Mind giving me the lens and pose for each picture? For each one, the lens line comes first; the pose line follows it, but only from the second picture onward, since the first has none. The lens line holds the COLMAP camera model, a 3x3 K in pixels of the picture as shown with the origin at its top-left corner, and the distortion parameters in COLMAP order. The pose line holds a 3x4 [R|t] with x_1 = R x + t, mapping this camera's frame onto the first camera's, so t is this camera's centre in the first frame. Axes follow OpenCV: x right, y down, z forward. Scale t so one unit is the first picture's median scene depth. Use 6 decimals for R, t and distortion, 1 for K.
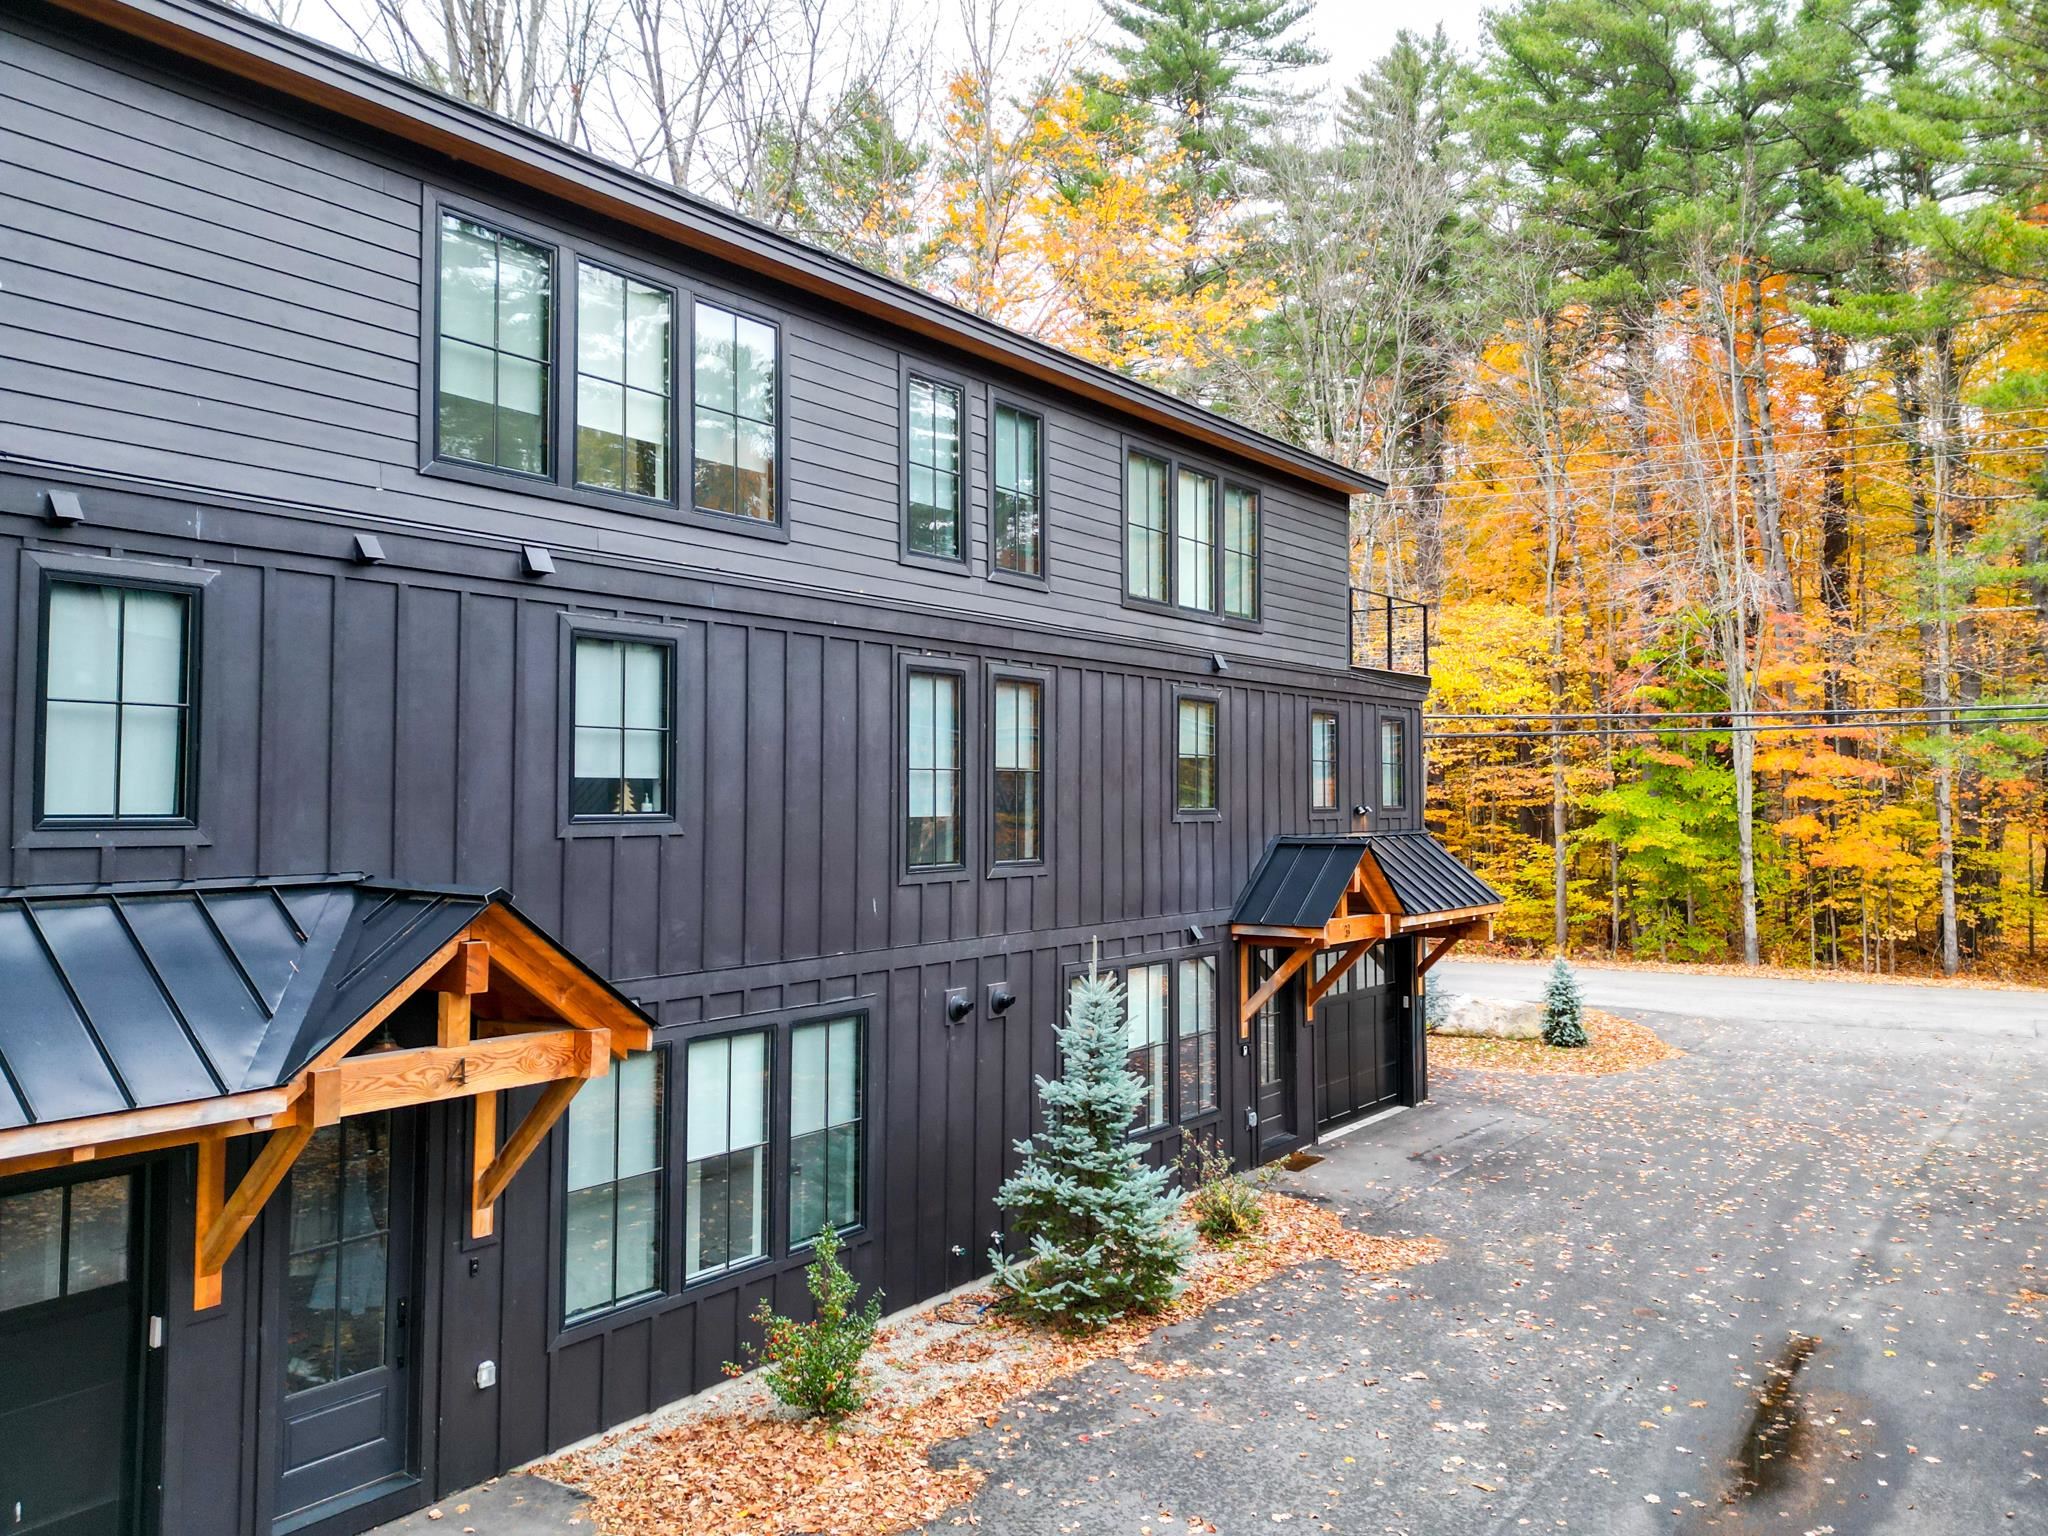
lens RADIAL K [[1562.5, 0, 1169.8], [0, 1562.5, 706.2], [0, 0, 1]] dist [0.068292, -0.002198]
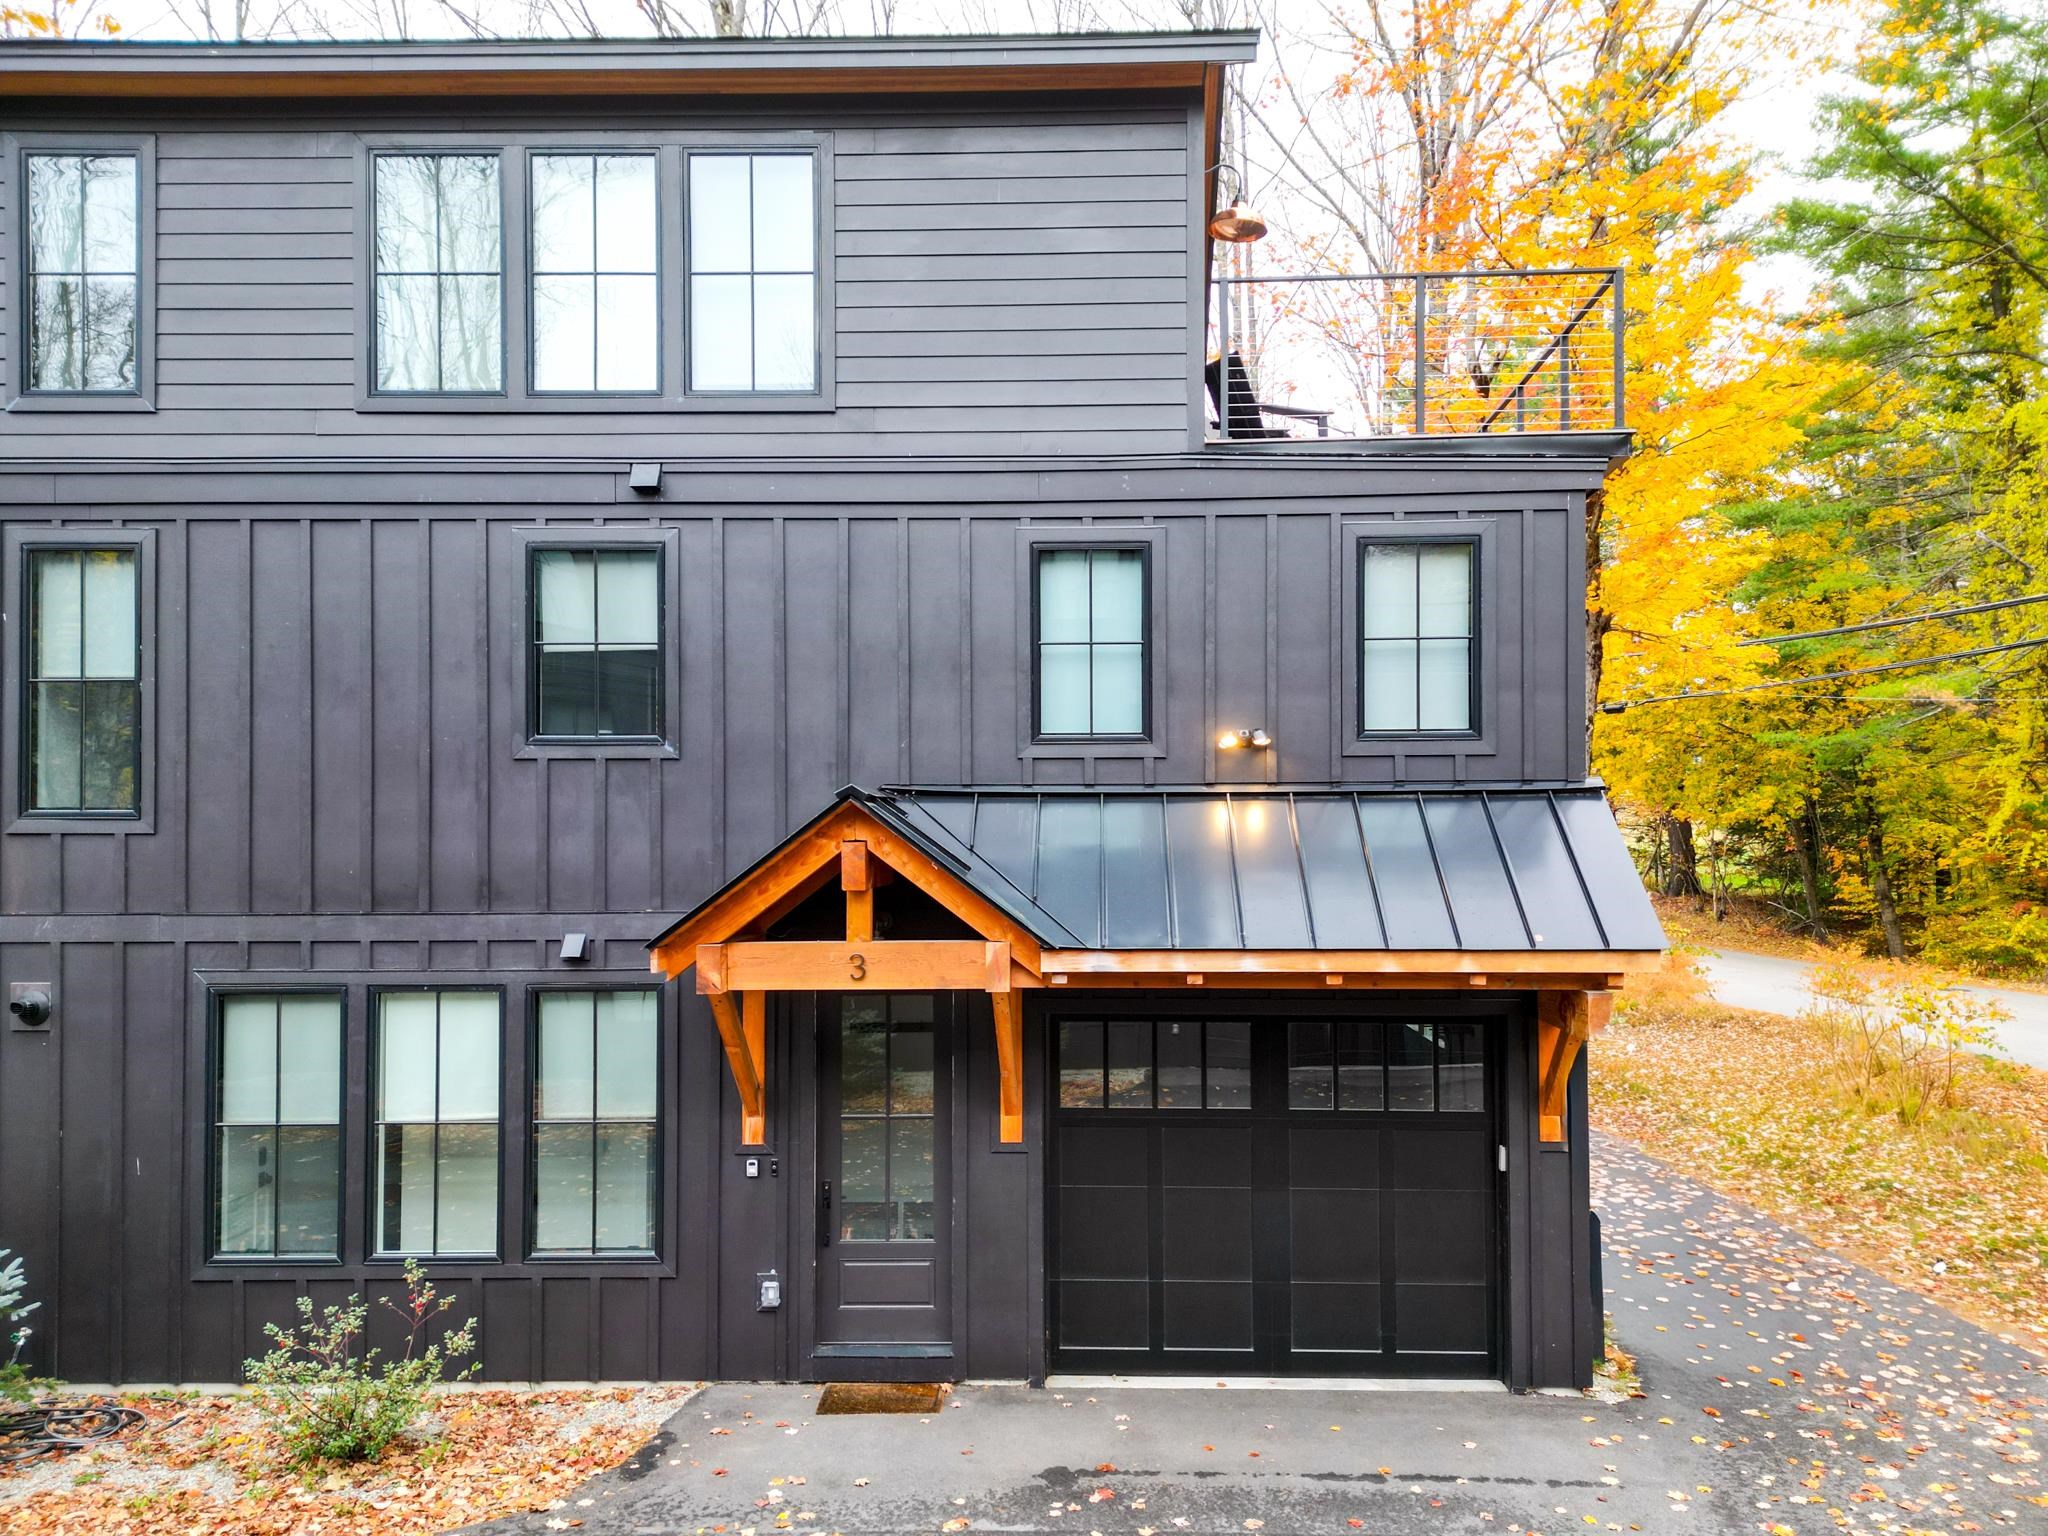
lens RADIAL K [[1572.7, 0, 1092.7], [0, 1572.7, 806.9], [0, 0, 1]] dist [0.048756, -0.005283]
pose [[0.513945, 0.002769, -0.857819, 0.722786], [0.055913, 0.997760, 0.036720, 0.093709], [0.855999, -0.066835, 0.512639, 1.000007]]
